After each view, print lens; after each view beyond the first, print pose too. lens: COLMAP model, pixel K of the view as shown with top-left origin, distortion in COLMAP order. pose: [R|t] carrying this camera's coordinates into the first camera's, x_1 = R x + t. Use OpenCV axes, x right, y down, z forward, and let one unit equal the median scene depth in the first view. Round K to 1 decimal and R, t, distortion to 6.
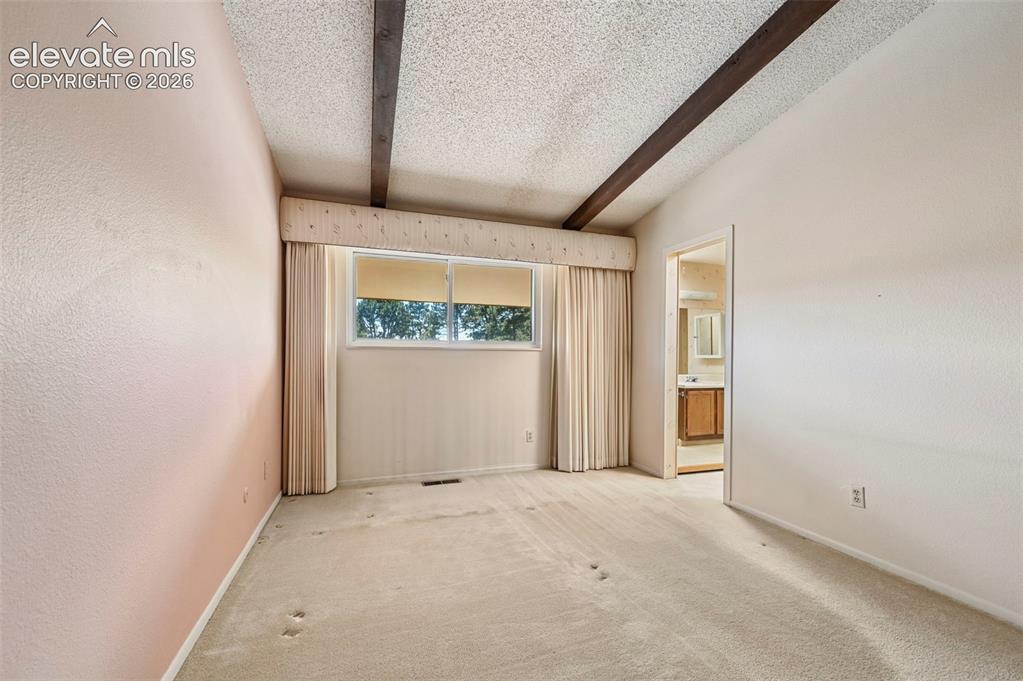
lens RADIAL K [[436.2, 0, 512.3], [0, 436.2, 350.8], [0, 0, 1]] dist [-0.000847, -0.000153]
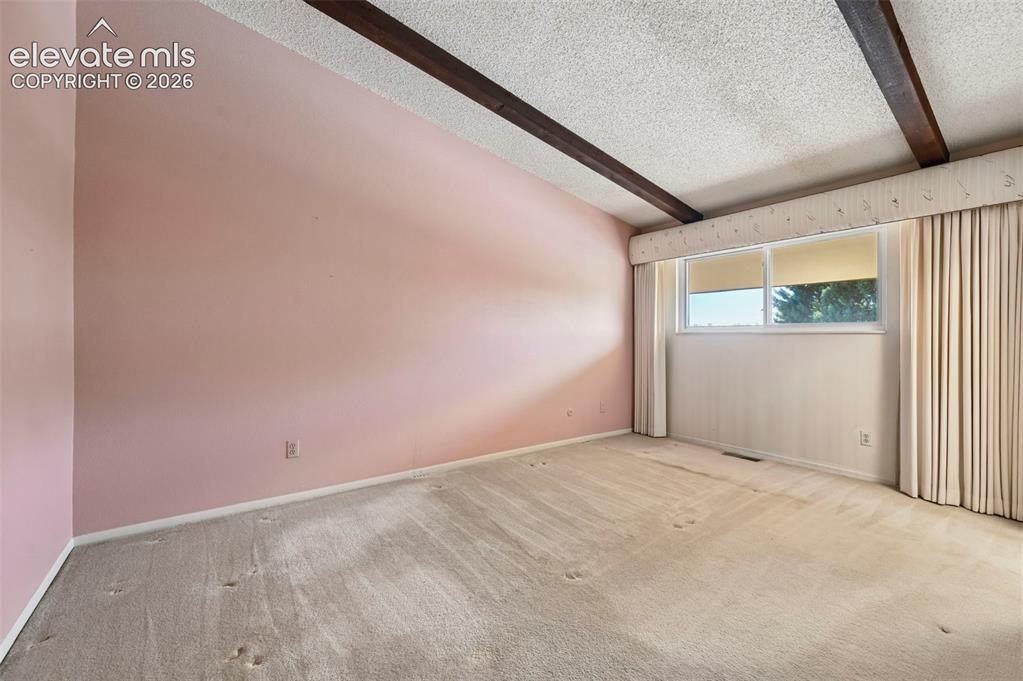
lens RADIAL K [[405.8, 0, 511.8], [0, 405.8, 326.0], [0, 0, 1]] dist [0.001126, 0.000127]
pose [[0.293197, -0.039330, -0.955243, 0.630261], [-0.009096, 0.998993, -0.043924, 0.027049], [0.956009, 0.021567, 0.292545, 0.154384]]
